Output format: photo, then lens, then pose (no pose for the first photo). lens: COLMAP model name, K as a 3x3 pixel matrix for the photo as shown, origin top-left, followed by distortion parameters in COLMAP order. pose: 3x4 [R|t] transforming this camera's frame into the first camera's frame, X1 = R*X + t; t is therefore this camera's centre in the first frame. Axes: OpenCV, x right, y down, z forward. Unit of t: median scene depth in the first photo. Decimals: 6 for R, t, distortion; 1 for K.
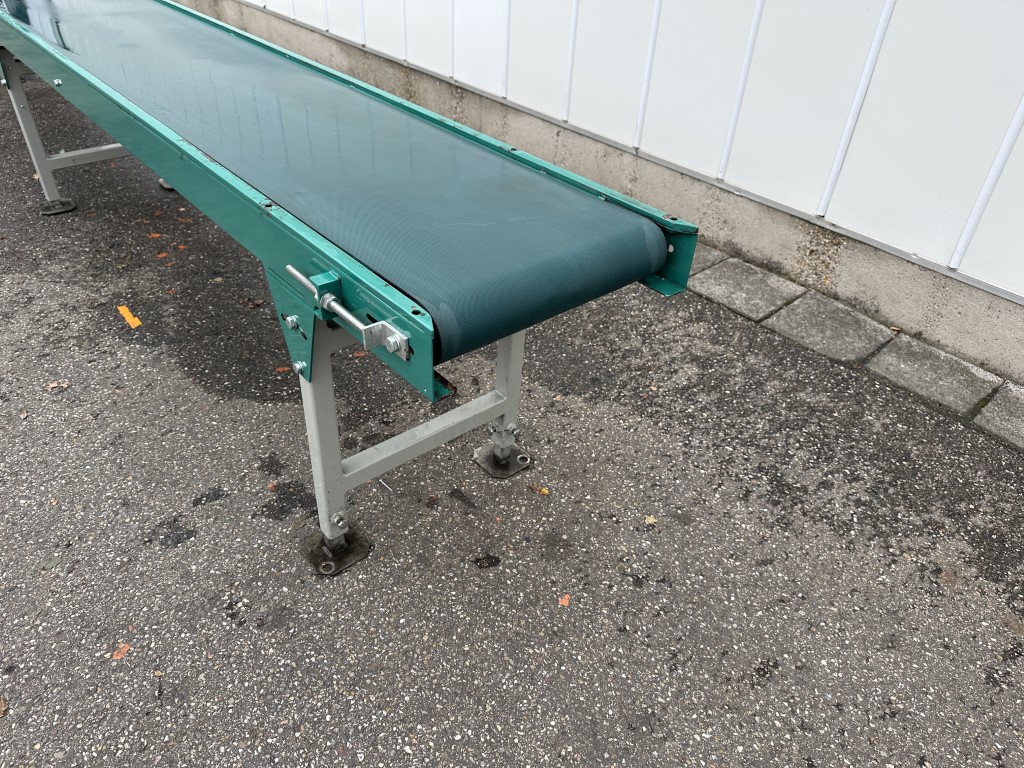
lens RADIAL K [[710.8, 0, 511.0], [0, 710.8, 395.2], [0, 0, 1]] dist [0.089662, -0.138037]
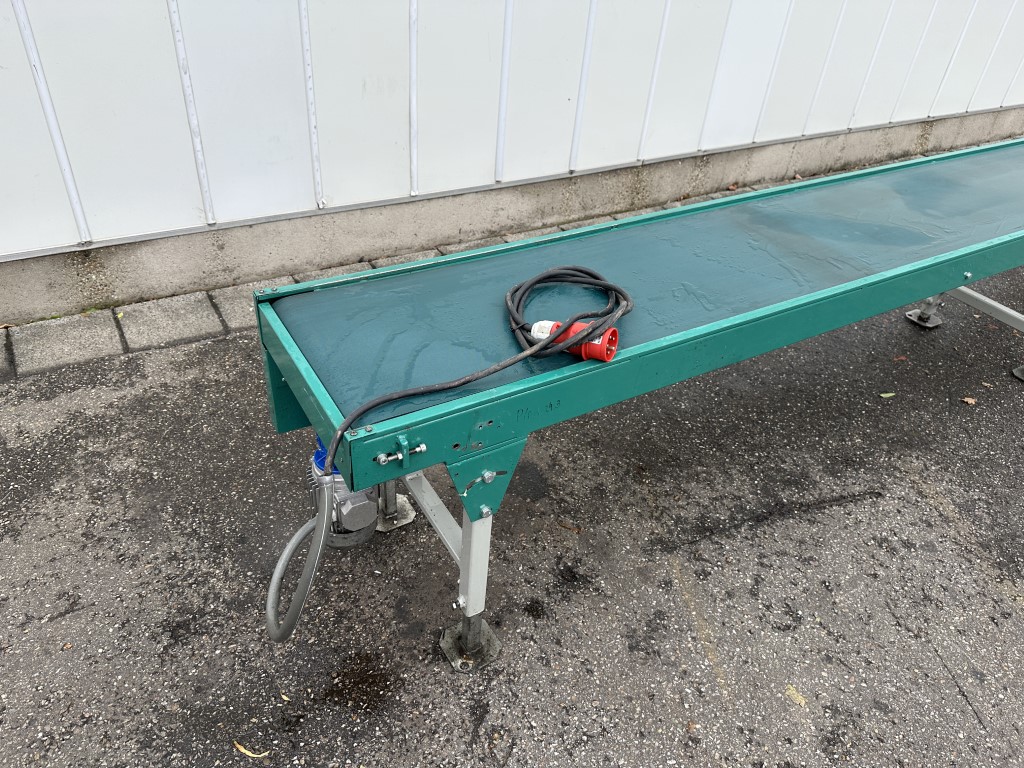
lens RADIAL K [[710.8, 0, 511.0], [0, 710.8, 395.2], [0, 0, 1]] dist [0.089662, -0.138037]
pose [[0.147504, -0.605292, 0.782218, -1.238701], [0.551317, 0.706924, 0.443066, -0.865778], [-0.821153, 0.365896, 0.437982, 0.971451]]
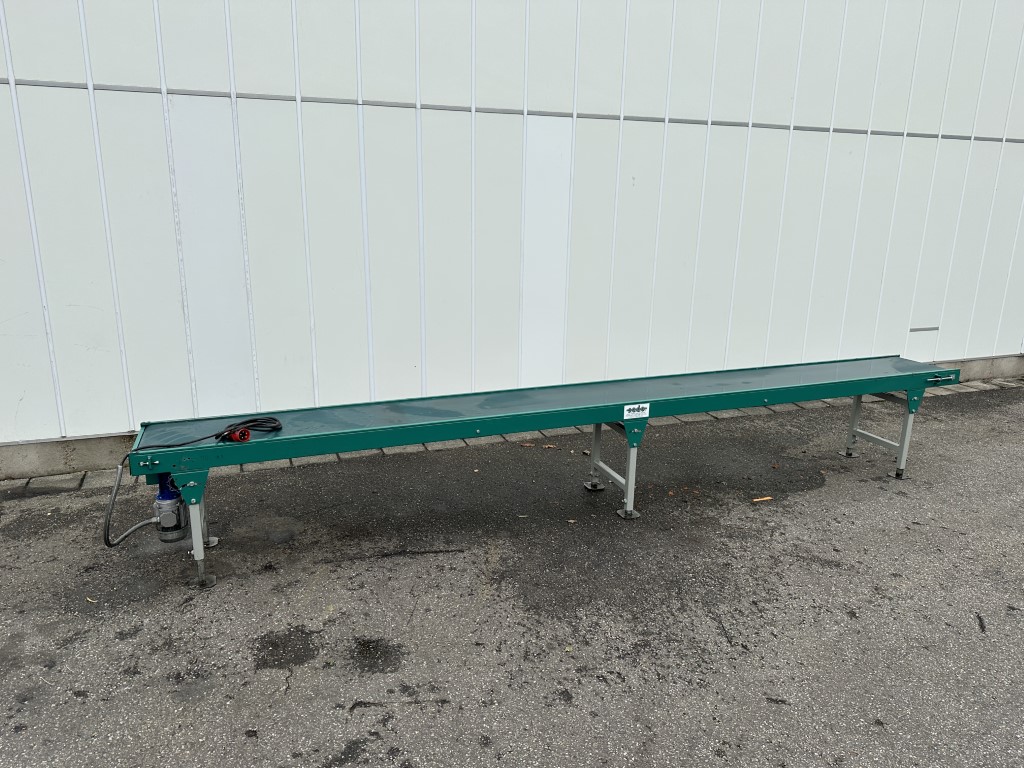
lens RADIAL K [[710.8, 0, 511.0], [0, 710.8, 395.2], [0, 0, 1]] dist [0.089662, -0.138037]
pose [[0.329394, -0.270024, 0.904758, -1.691885], [0.575269, 0.817238, 0.034467, -0.556113], [-0.748709, 0.509126, 0.424529, 0.350160]]
